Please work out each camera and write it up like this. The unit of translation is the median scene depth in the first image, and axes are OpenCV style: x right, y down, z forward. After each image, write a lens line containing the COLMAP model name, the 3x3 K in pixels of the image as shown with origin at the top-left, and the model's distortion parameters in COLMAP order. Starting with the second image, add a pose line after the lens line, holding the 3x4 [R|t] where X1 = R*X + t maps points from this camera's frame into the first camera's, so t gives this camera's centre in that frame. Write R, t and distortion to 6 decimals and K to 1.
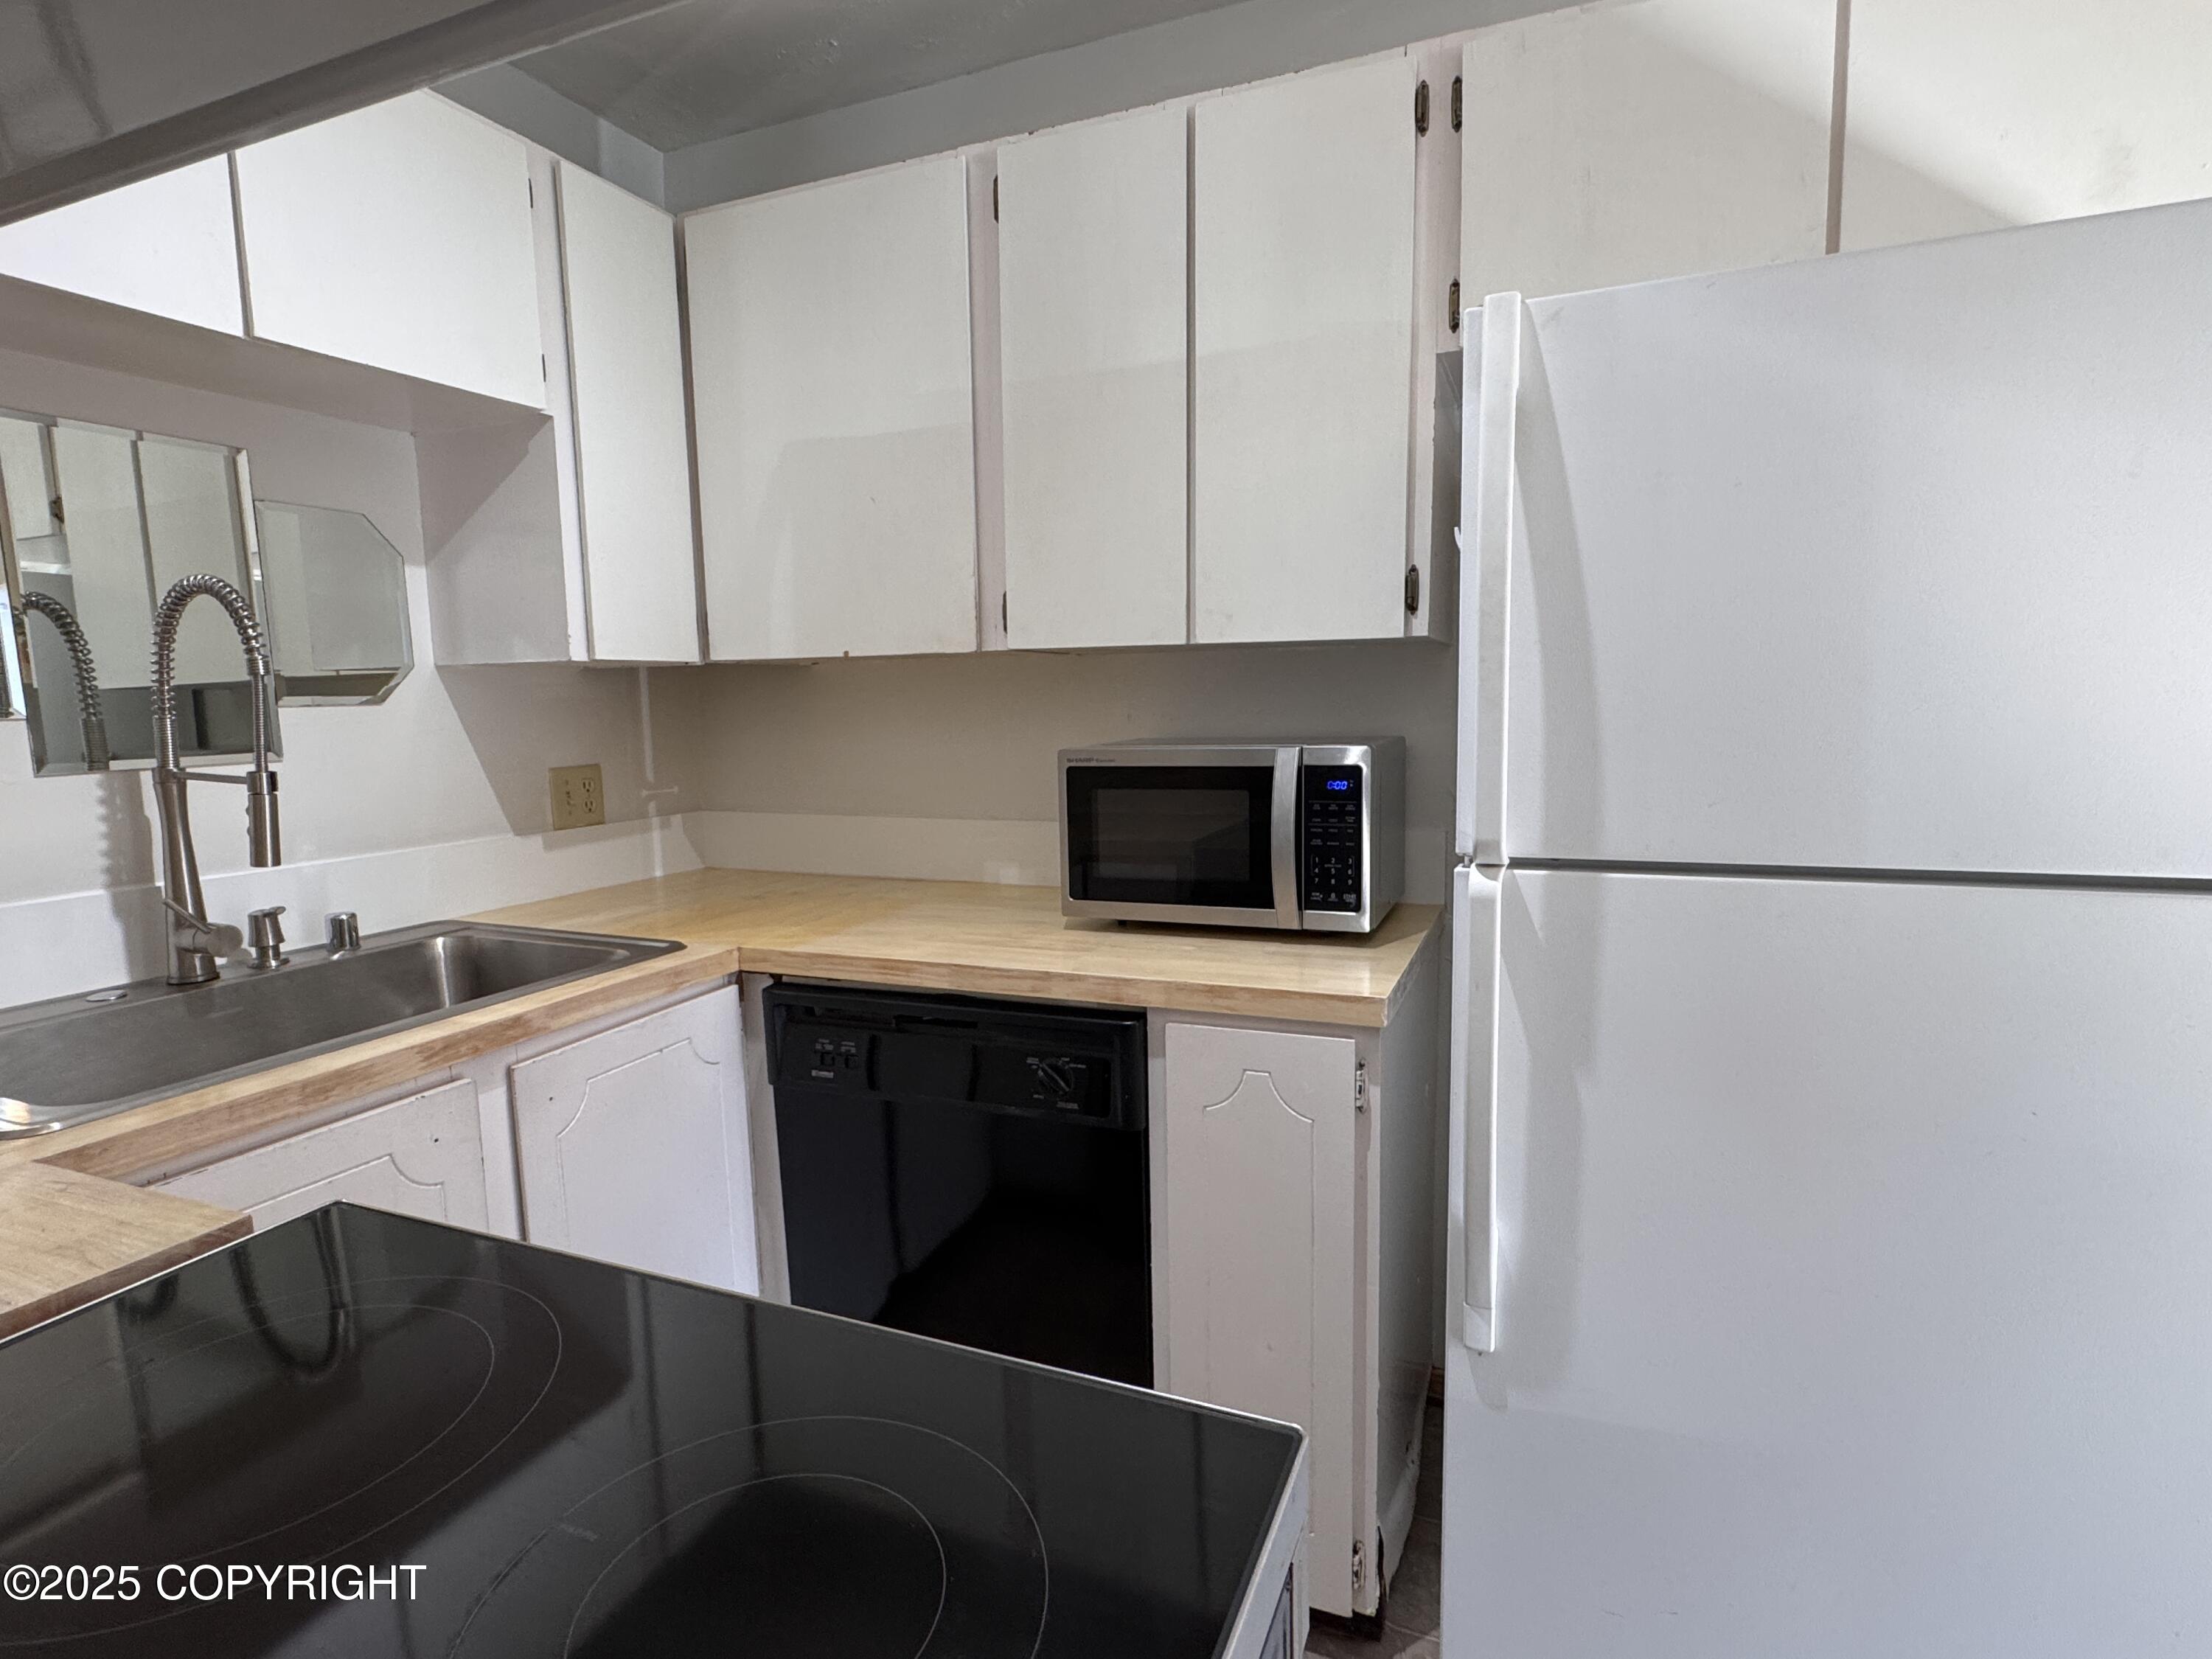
lens RADIAL K [[1113.3, 0, 1106.0], [0, 1113.3, 829.5], [0, 0, 1]] dist [-0.004096, 0.001439]
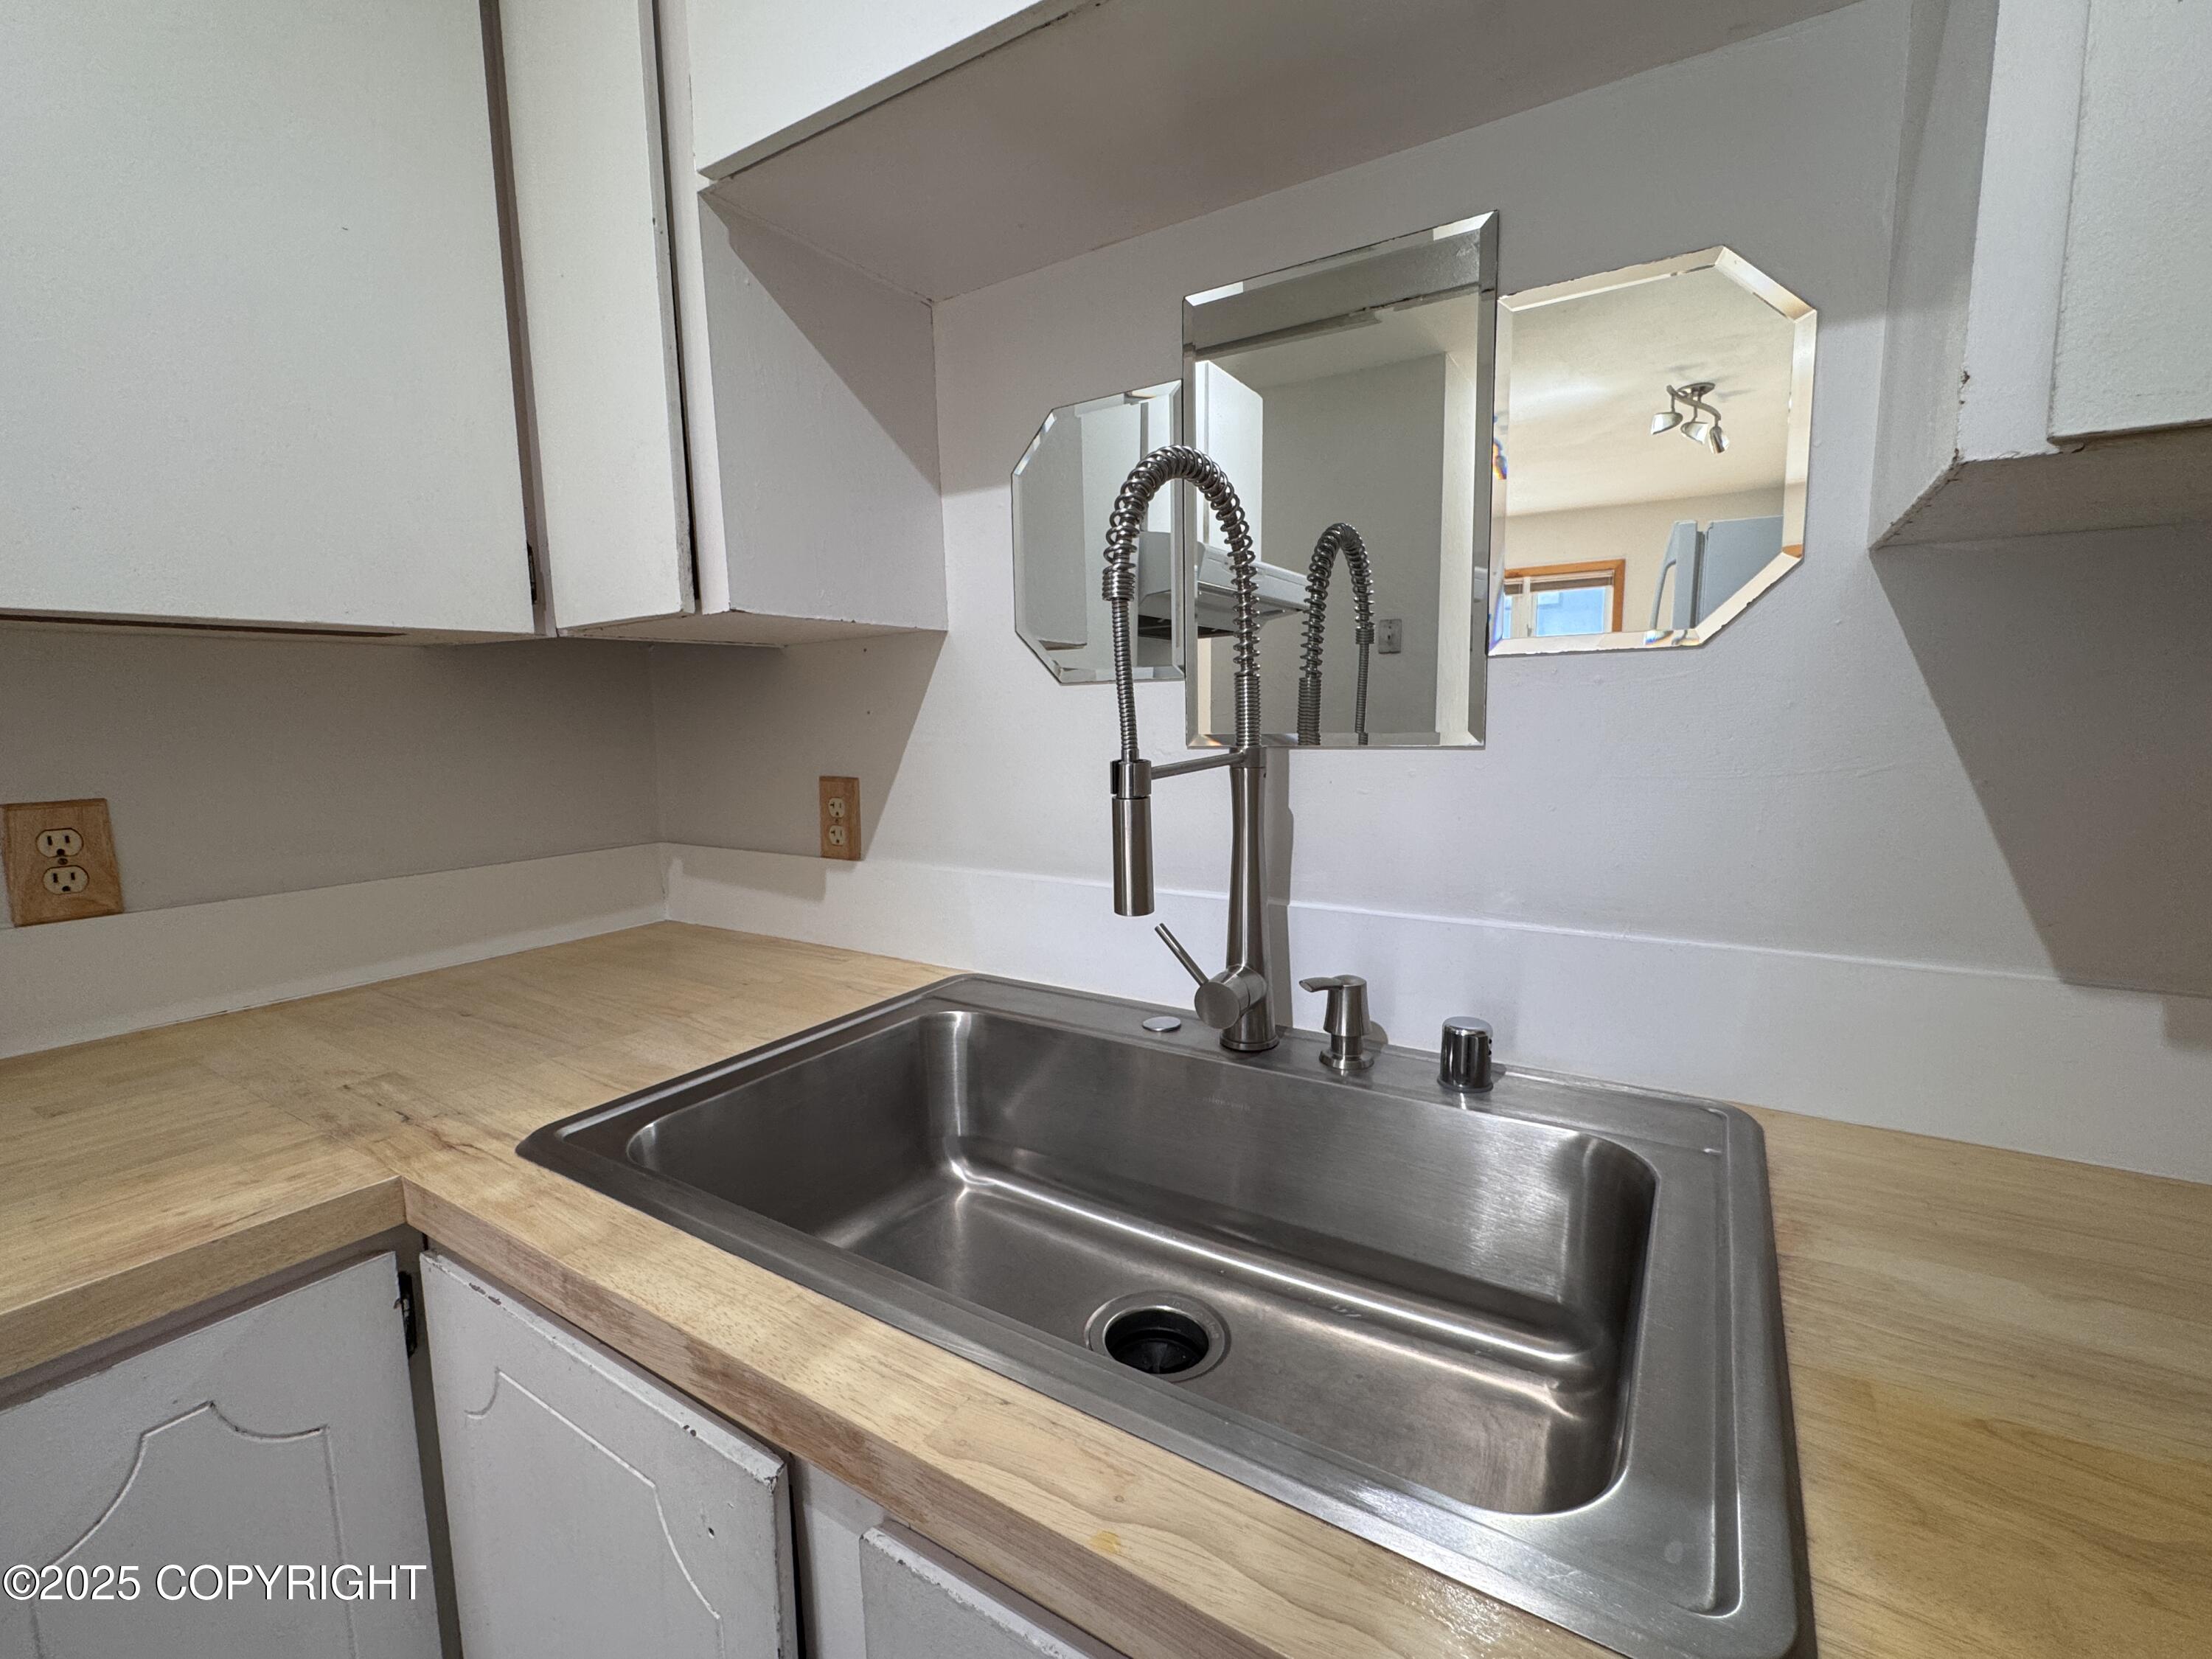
lens RADIAL K [[958.8, 0, 1106.0], [0, 958.8, 829.5], [0, 0, 1]] dist [-0.001662, -0.000075]
pose [[-0.168652, 0.136745, -0.976144, -0.201641], [-0.102558, 0.982520, 0.155358, -0.079656], [0.980326, 0.126313, -0.151679, 0.906081]]
